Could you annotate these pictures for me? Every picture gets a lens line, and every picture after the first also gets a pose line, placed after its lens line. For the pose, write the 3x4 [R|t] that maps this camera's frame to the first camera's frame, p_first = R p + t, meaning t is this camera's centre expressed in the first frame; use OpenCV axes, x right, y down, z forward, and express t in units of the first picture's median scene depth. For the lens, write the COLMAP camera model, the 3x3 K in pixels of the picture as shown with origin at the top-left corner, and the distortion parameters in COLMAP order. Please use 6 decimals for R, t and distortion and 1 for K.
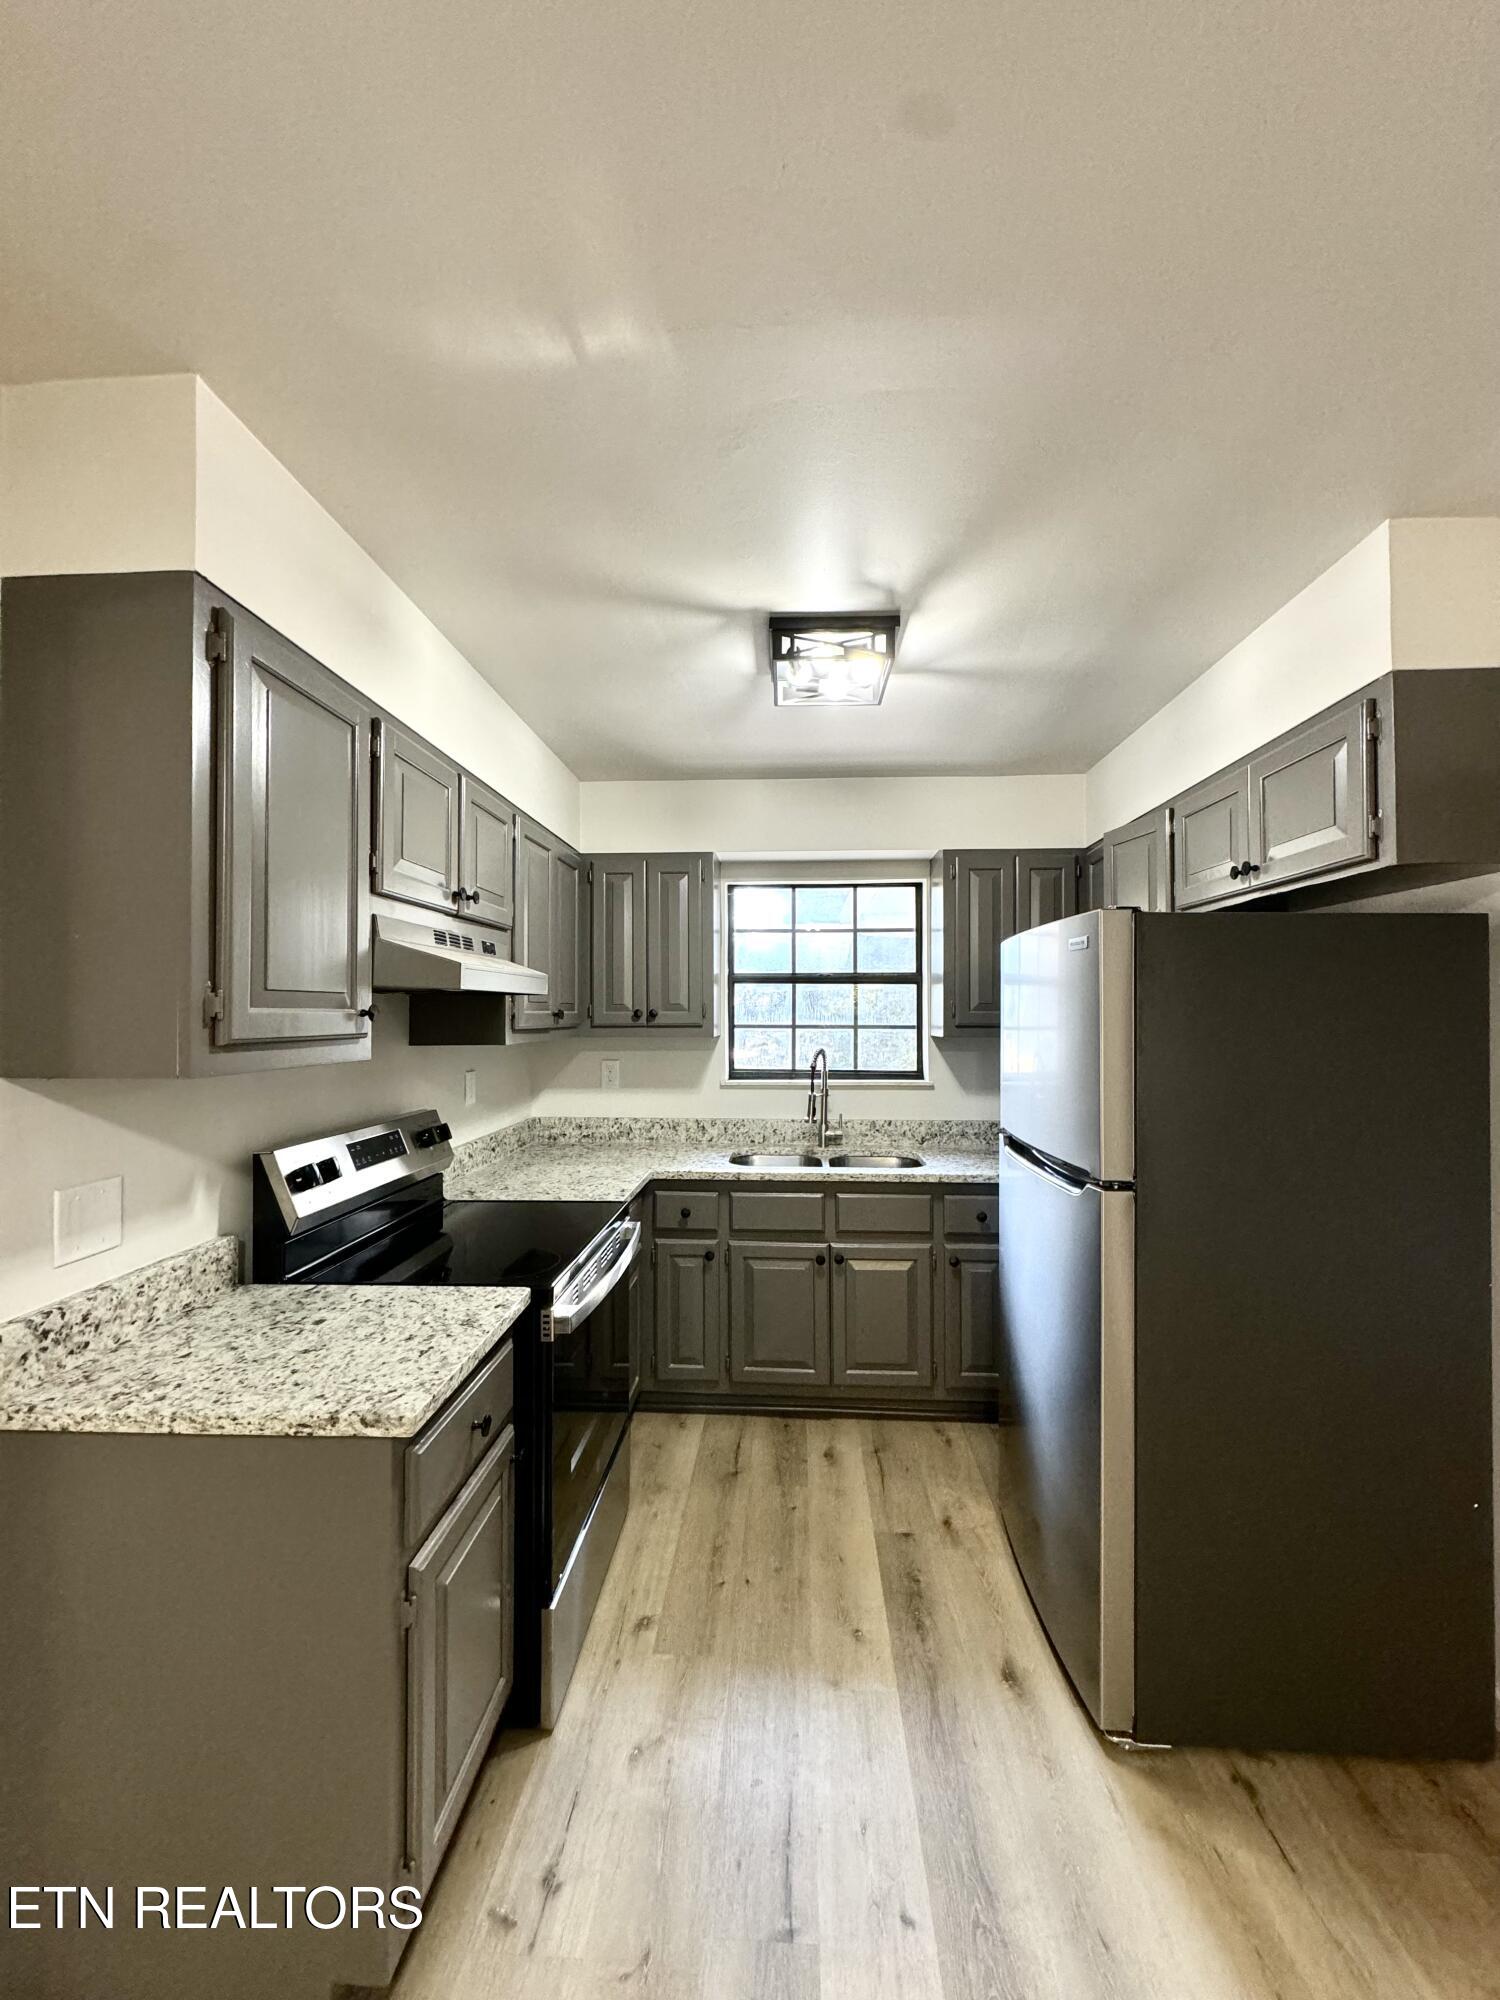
lens RADIAL K [[793.5, 0, 742.7], [0, 793.5, 1003.6], [0, 0, 1]] dist [-0.001274, -0.000022]
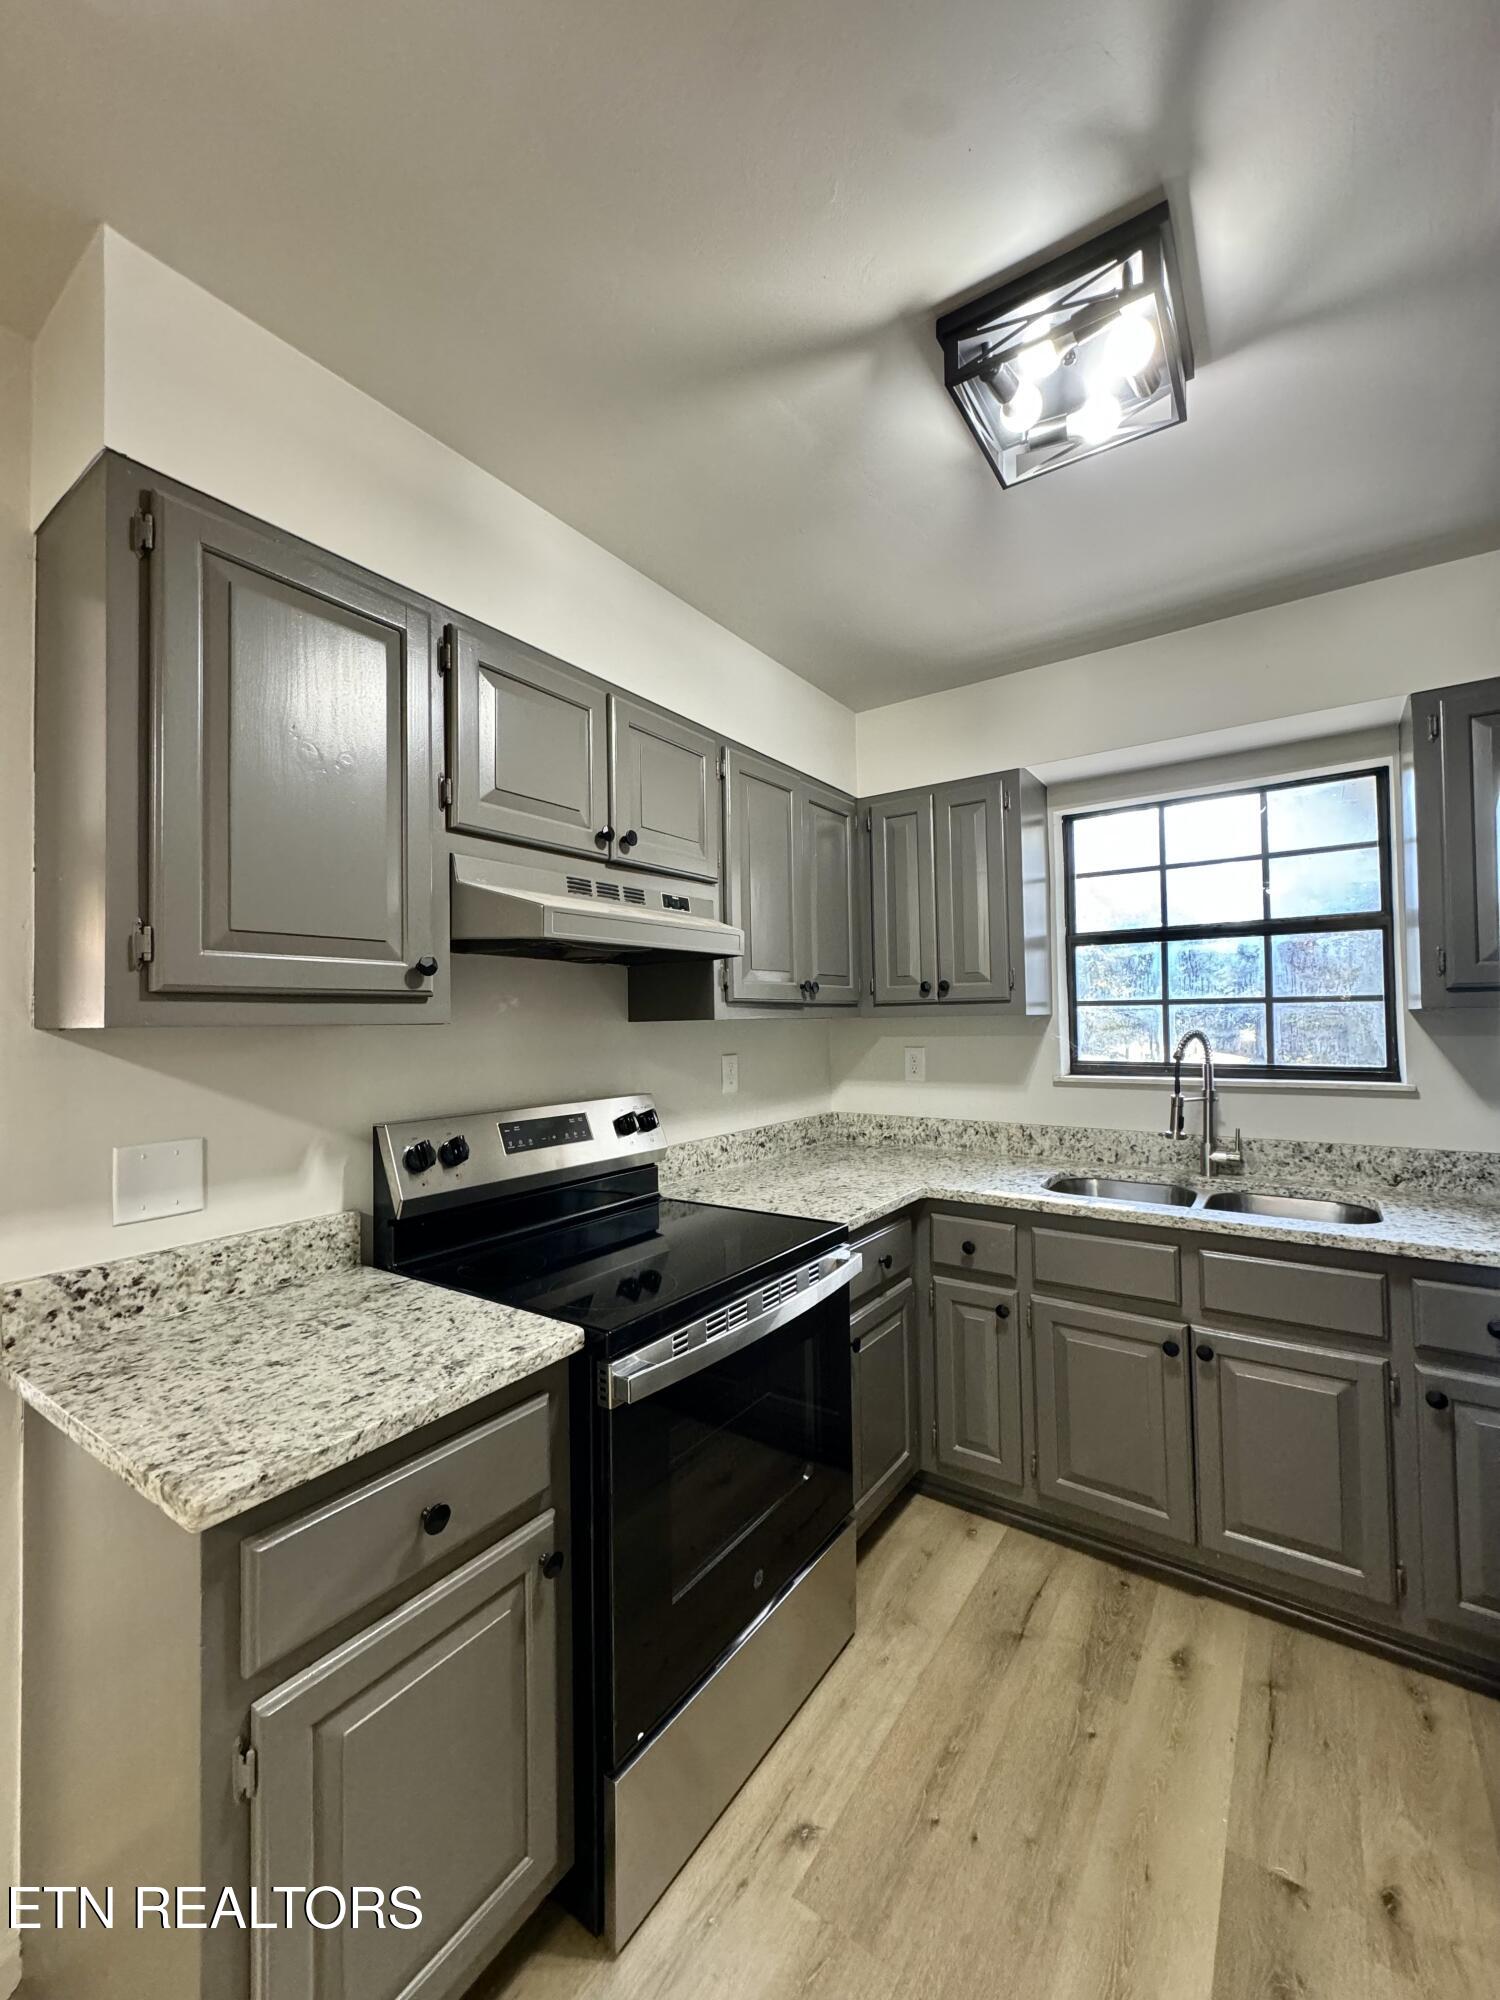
lens RADIAL K [[793.5, 0, 742.9], [0, 793.5, 1001.0], [0, 0, 1]] dist [-0.001274, -0.000022]
pose [[0.852283, -0.023956, -0.522532, 0.148486], [0.020626, 0.999713, -0.012191, 0.037973], [0.522674, -0.000388, 0.852532, 0.263070]]
